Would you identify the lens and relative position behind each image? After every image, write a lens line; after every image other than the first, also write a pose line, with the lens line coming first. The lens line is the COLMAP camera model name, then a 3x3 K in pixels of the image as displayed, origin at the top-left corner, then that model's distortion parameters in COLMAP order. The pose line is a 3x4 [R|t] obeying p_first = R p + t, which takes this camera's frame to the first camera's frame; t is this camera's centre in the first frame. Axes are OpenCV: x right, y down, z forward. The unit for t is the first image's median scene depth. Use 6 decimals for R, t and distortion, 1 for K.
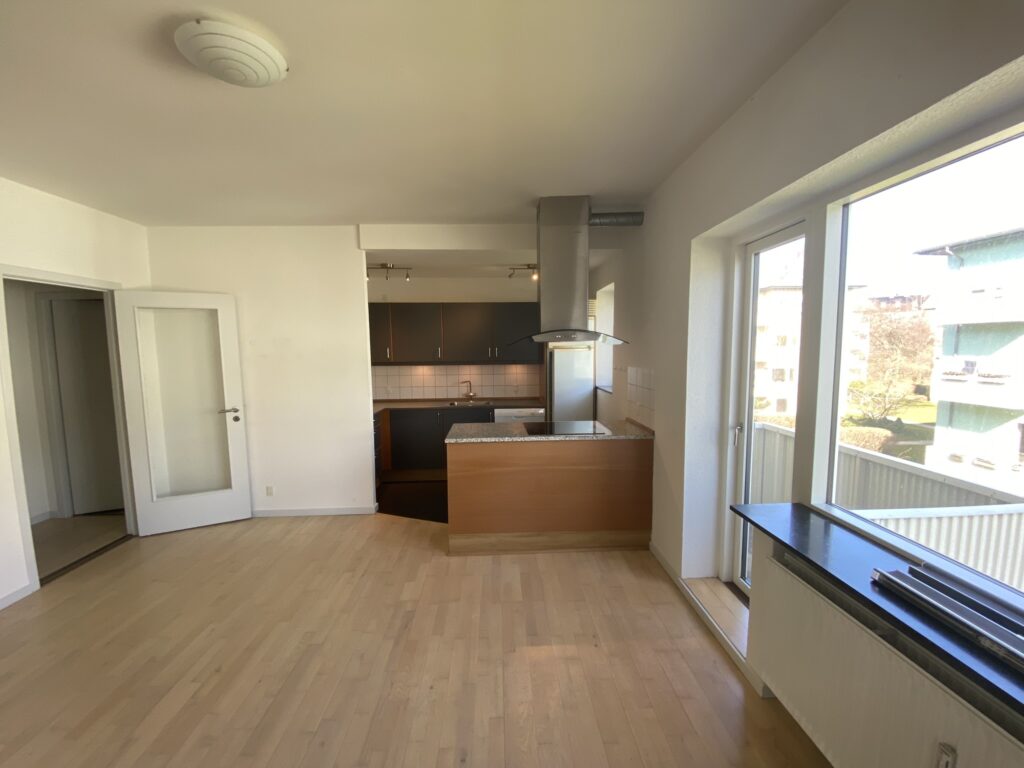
lens RADIAL K [[413.7, 0, 512.0], [0, 413.7, 384.0], [0, 0, 1]] dist [0.029737, -0.024943]
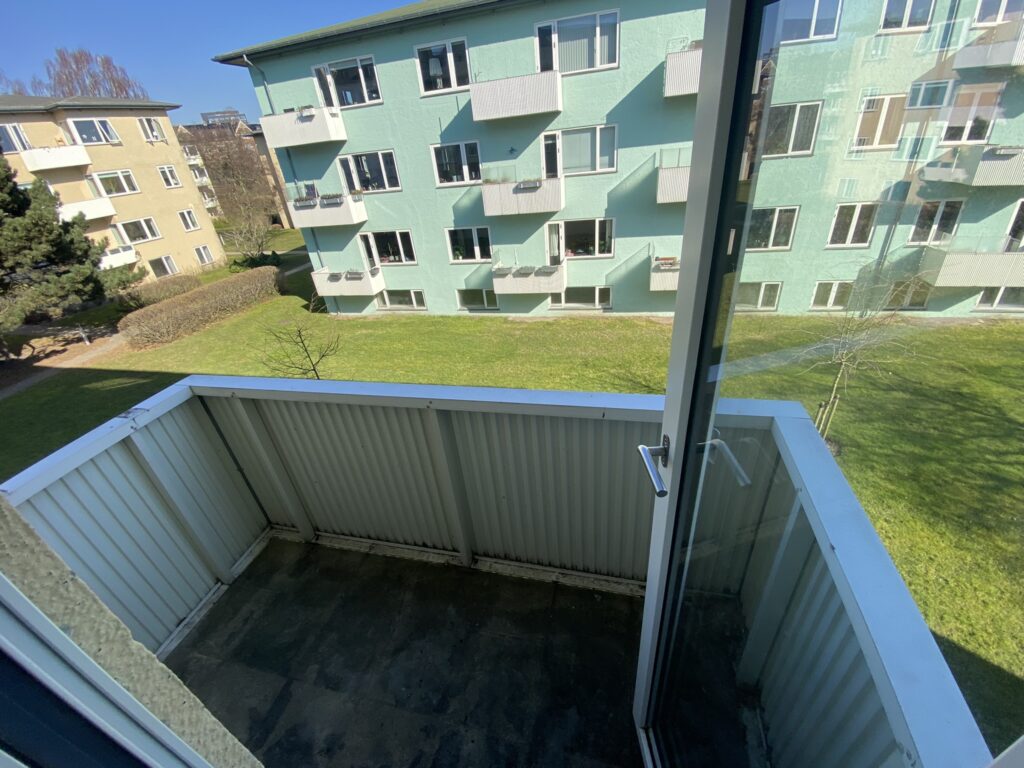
lens RADIAL K [[413.7, 0, 512.0], [0, 413.7, 384.0], [0, 0, 1]] dist [0.029737, -0.024943]
pose [[0.277609, -0.492389, 0.824916, 0.085882], [0.176359, 0.870194, 0.460066, -0.010719], [-0.944368, 0.017763, 0.328411, 0.137216]]
